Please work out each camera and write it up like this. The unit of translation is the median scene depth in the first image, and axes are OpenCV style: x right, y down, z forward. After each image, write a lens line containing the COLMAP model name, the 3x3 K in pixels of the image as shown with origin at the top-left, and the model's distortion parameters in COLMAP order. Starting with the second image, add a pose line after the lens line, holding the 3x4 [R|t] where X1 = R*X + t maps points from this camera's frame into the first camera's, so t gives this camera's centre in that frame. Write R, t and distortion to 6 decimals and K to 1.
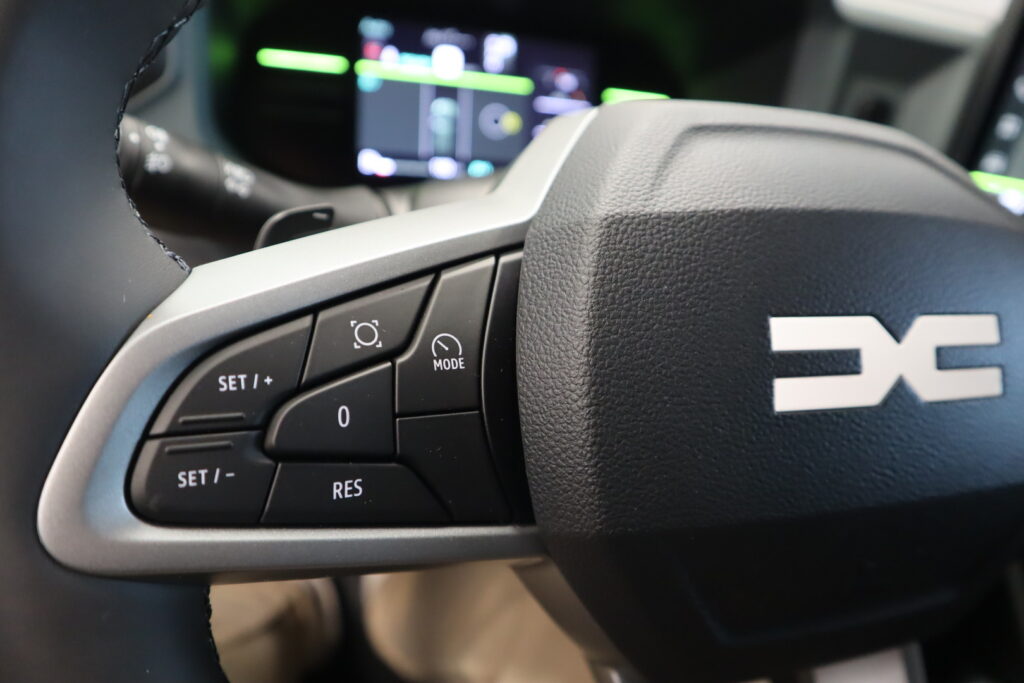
lens RADIAL K [[692.6, 0, 512.2], [0, 692.6, 346.7], [0, 0, 1]] dist [-0.088161, 0.021365]
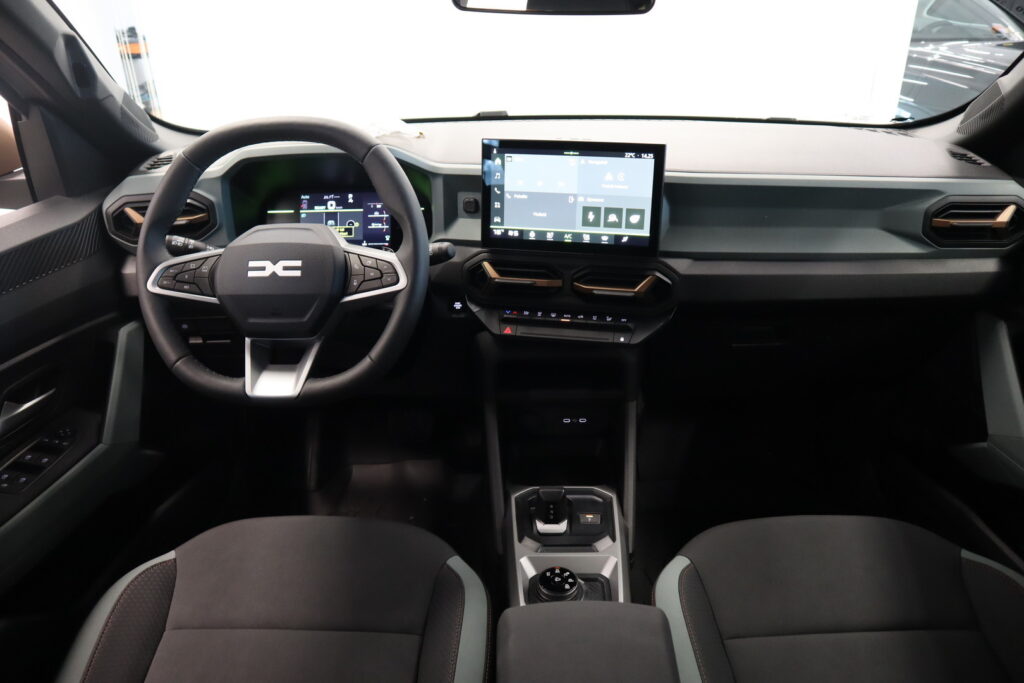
lens RADIAL K [[692.6, 0, 508.9], [0, 692.6, 340.2], [0, 0, 1]] dist [-0.088161, 0.021365]
pose [[0.926359, -0.017285, -0.376246, 4.929087], [-0.032442, 0.991572, -0.125430, 1.375297], [0.375243, 0.128400, 0.917990, -3.694546]]
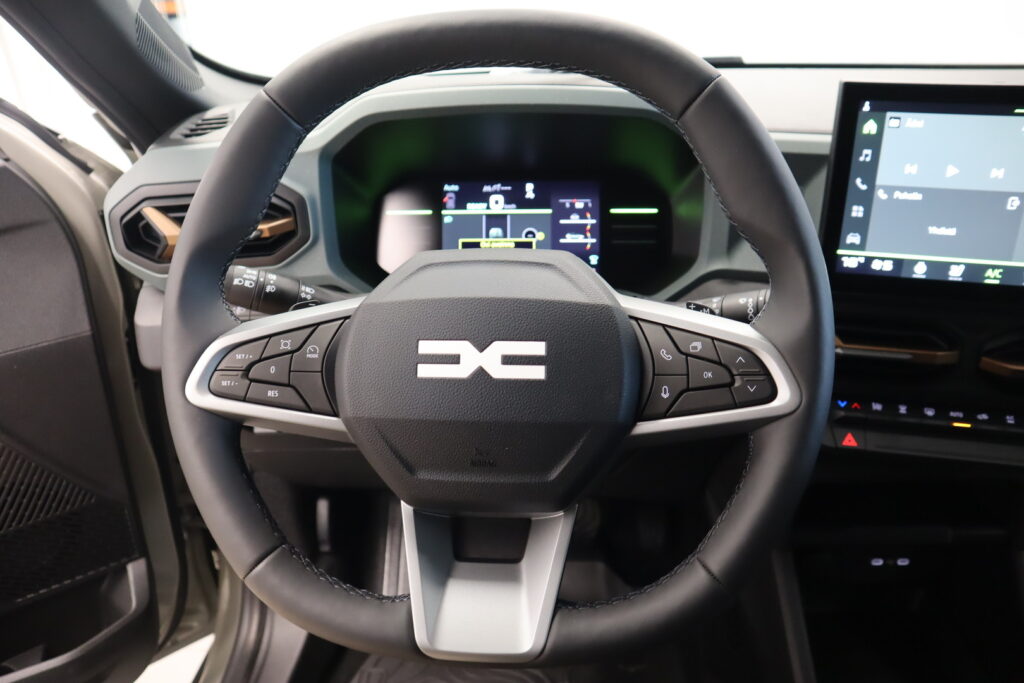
lens RADIAL K [[692.6, 0, 519.5], [0, 692.6, 339.4], [0, 0, 1]] dist [-0.088161, 0.021365]
pose [[0.913711, -0.002036, -0.406360, 1.869036], [-0.045068, 0.993311, -0.106313, 0.222909], [0.403858, 0.115453, 0.907507, -1.272530]]
